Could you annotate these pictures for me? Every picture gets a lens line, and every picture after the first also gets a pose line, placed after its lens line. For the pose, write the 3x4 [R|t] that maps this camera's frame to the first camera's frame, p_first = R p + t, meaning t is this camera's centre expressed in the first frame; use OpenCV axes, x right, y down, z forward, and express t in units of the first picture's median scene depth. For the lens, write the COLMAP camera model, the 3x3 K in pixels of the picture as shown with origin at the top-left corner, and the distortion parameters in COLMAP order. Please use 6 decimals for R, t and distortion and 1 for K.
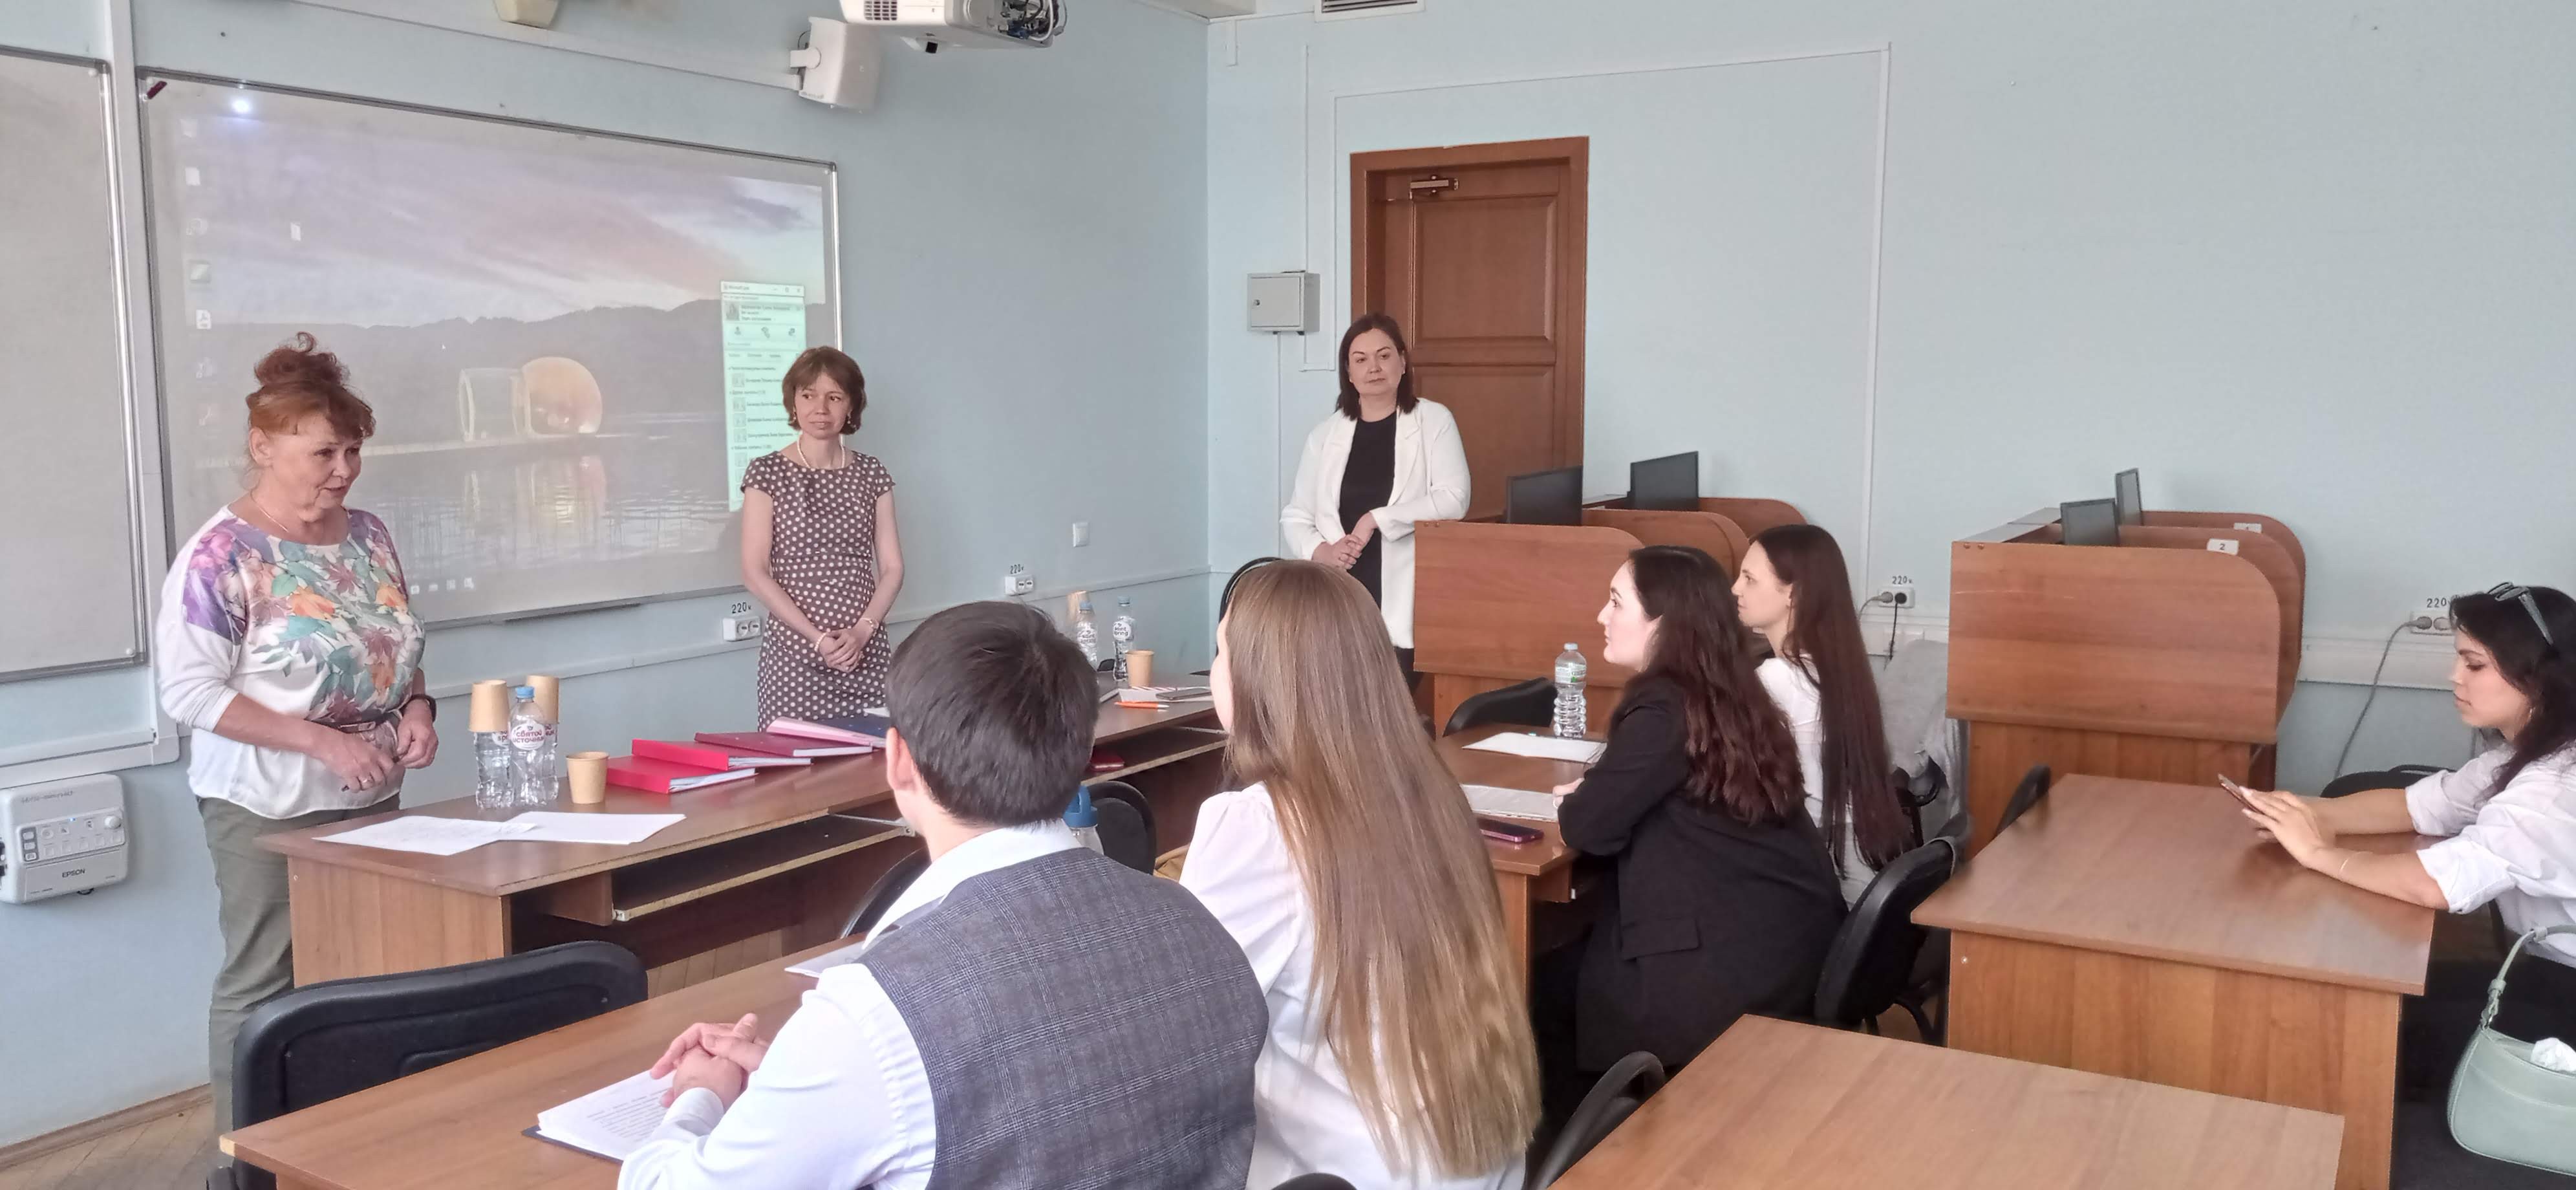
lens RADIAL K [[1909.3, 0, 1288.0], [0, 1909.3, 595.0], [0, 0, 1]] dist [0.049835, -0.049805]
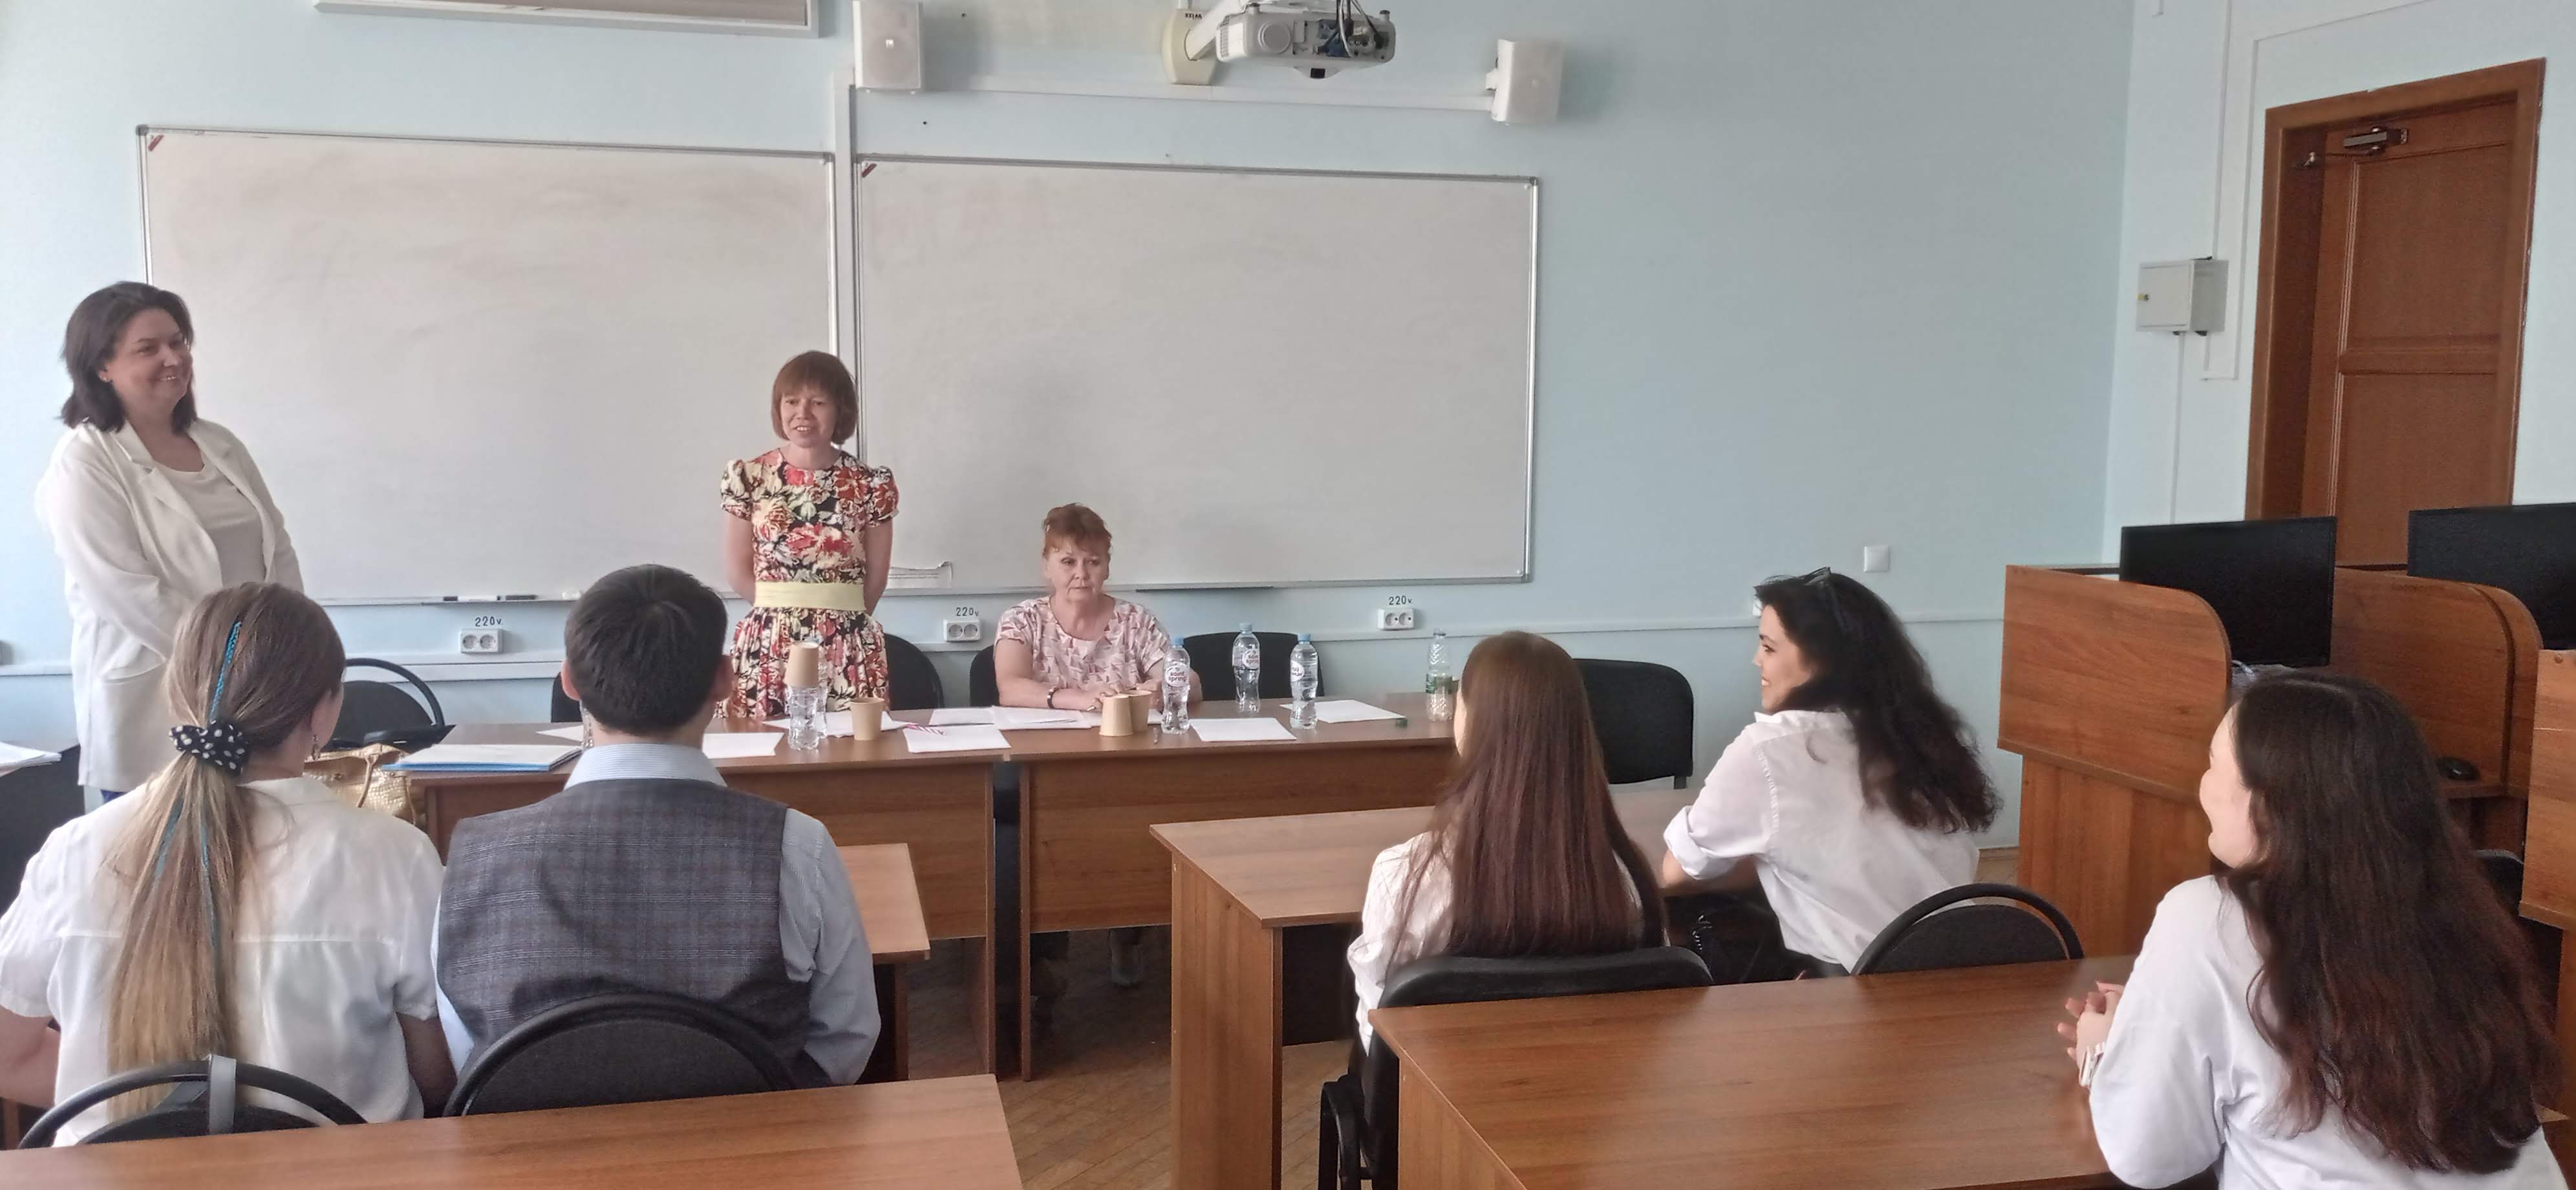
lens RADIAL K [[1909.3, 0, 1288.0], [0, 1909.3, 595.0], [0, 0, 1]] dist [0.049835, -0.049805]
pose [[0.715331, 0.084810, -0.693620, 0.412755], [-0.083942, 0.995849, 0.035195, -0.028895], [0.693726, 0.033048, 0.719480, 0.185860]]
